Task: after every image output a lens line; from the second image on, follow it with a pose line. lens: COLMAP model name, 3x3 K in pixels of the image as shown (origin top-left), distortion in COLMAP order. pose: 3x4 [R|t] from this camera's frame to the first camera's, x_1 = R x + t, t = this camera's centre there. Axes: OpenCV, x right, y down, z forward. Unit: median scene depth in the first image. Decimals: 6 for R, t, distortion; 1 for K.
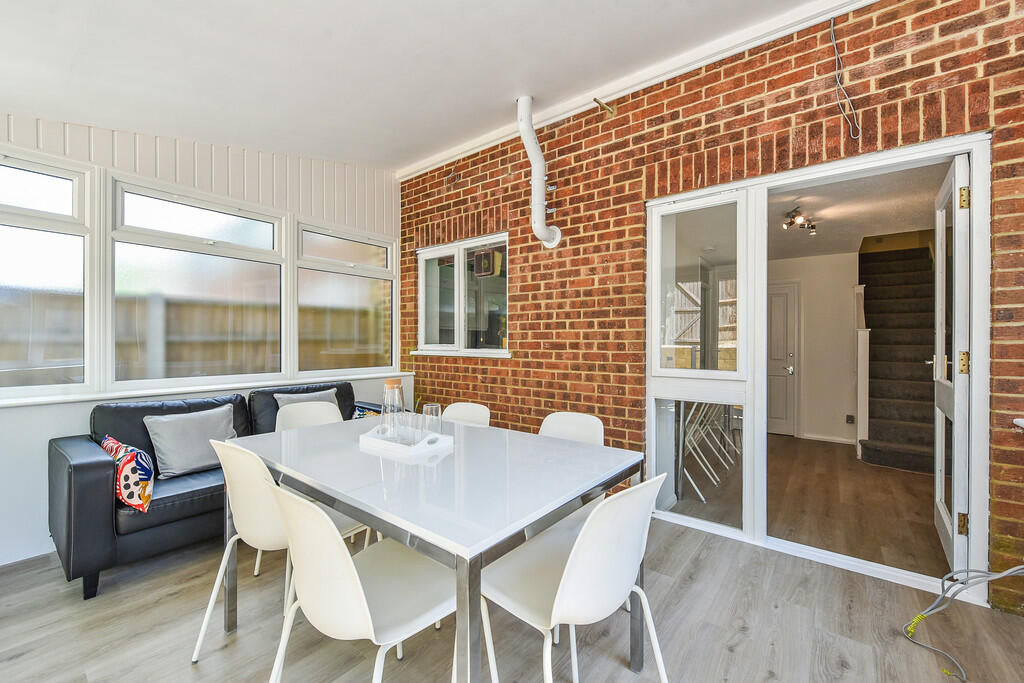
lens RADIAL K [[414.7, 0, 512.9], [0, 414.7, 363.8], [0, 0, 1]] dist [0.000739, 0.000069]
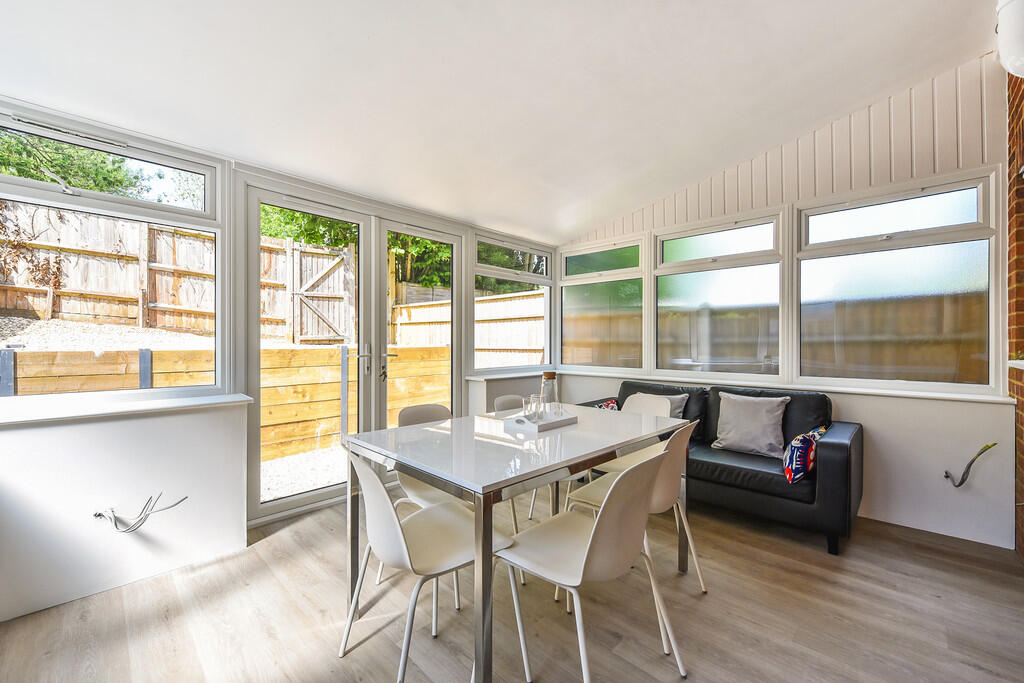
lens RADIAL K [[403.0, 0, 512.0], [0, 403.0, 341.5], [0, 0, 1]] dist [0.000423, 0.000049]
pose [[-0.094677, -0.005455, -0.995493, 0.303770], [-0.051015, 0.998698, -0.000620, -0.015647], [0.994200, 0.050726, -0.094832, 0.303916]]
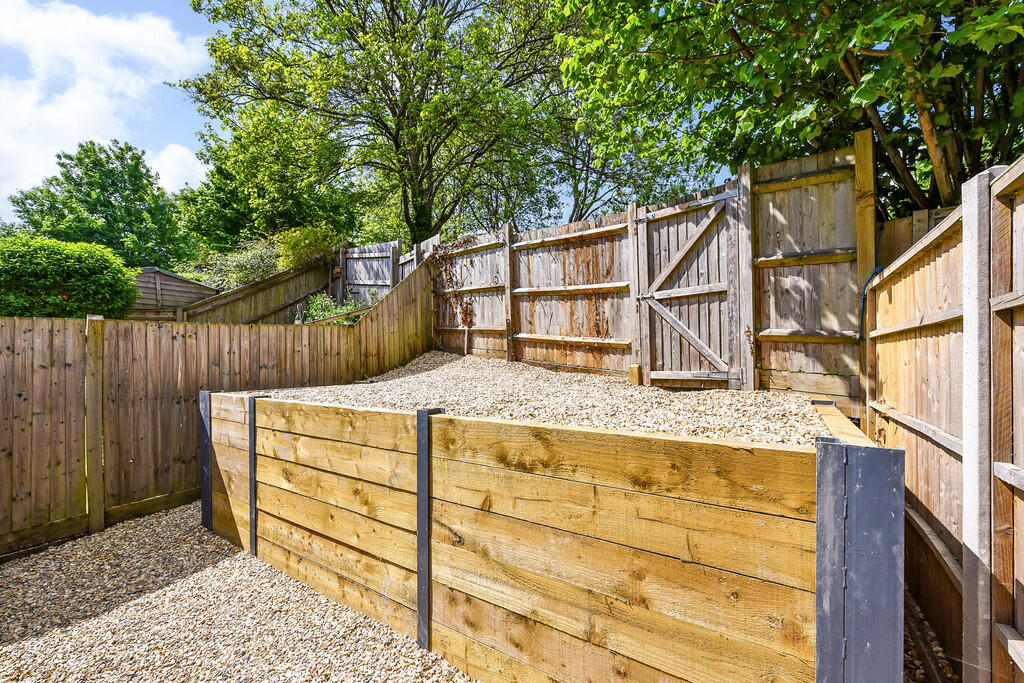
lens RADIAL K [[414.7, 0, 512.9], [0, 414.7, 363.8], [0, 0, 1]] dist [0.000739, 0.000069]
pose [[-0.996856, -0.007749, -0.078857, -0.887408], [-0.011937, 0.998535, 0.052777, -0.061896], [0.078333, 0.053553, -0.995488, 0.210498]]
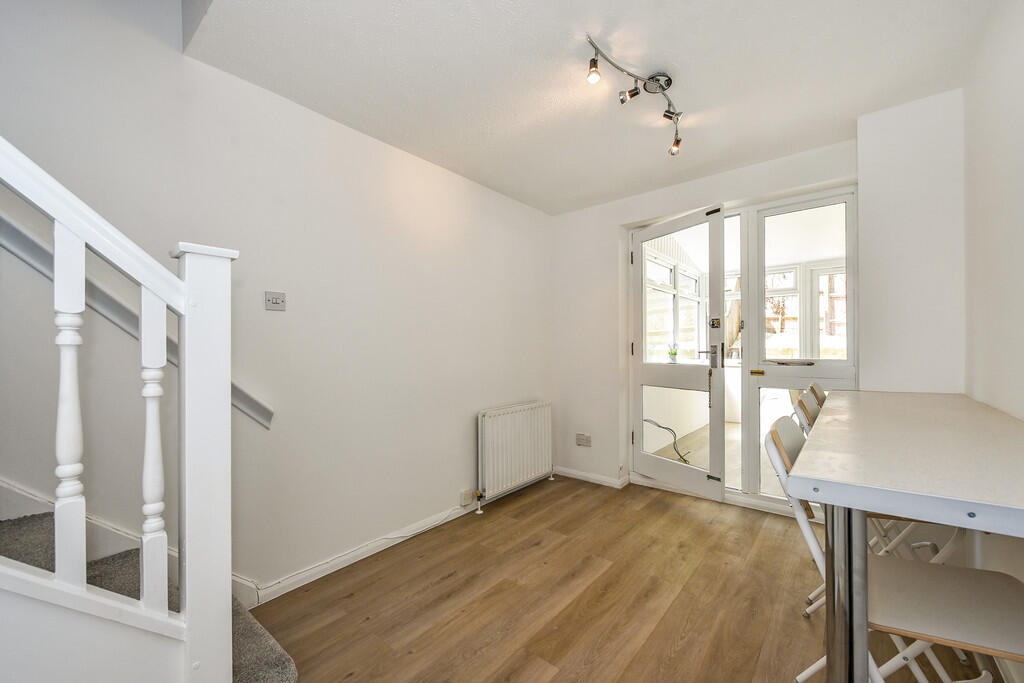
lens RADIAL K [[403.0, 0, 512.0], [0, 403.0, 341.5], [0, 0, 1]] dist [0.000423, 0.000049]
pose [[-0.999160, -0.000906, 0.040978, 0.649370], [0.000371, 0.999515, 0.031146, -0.035539], [-0.040986, 0.031135, -0.998674, 1.158114]]
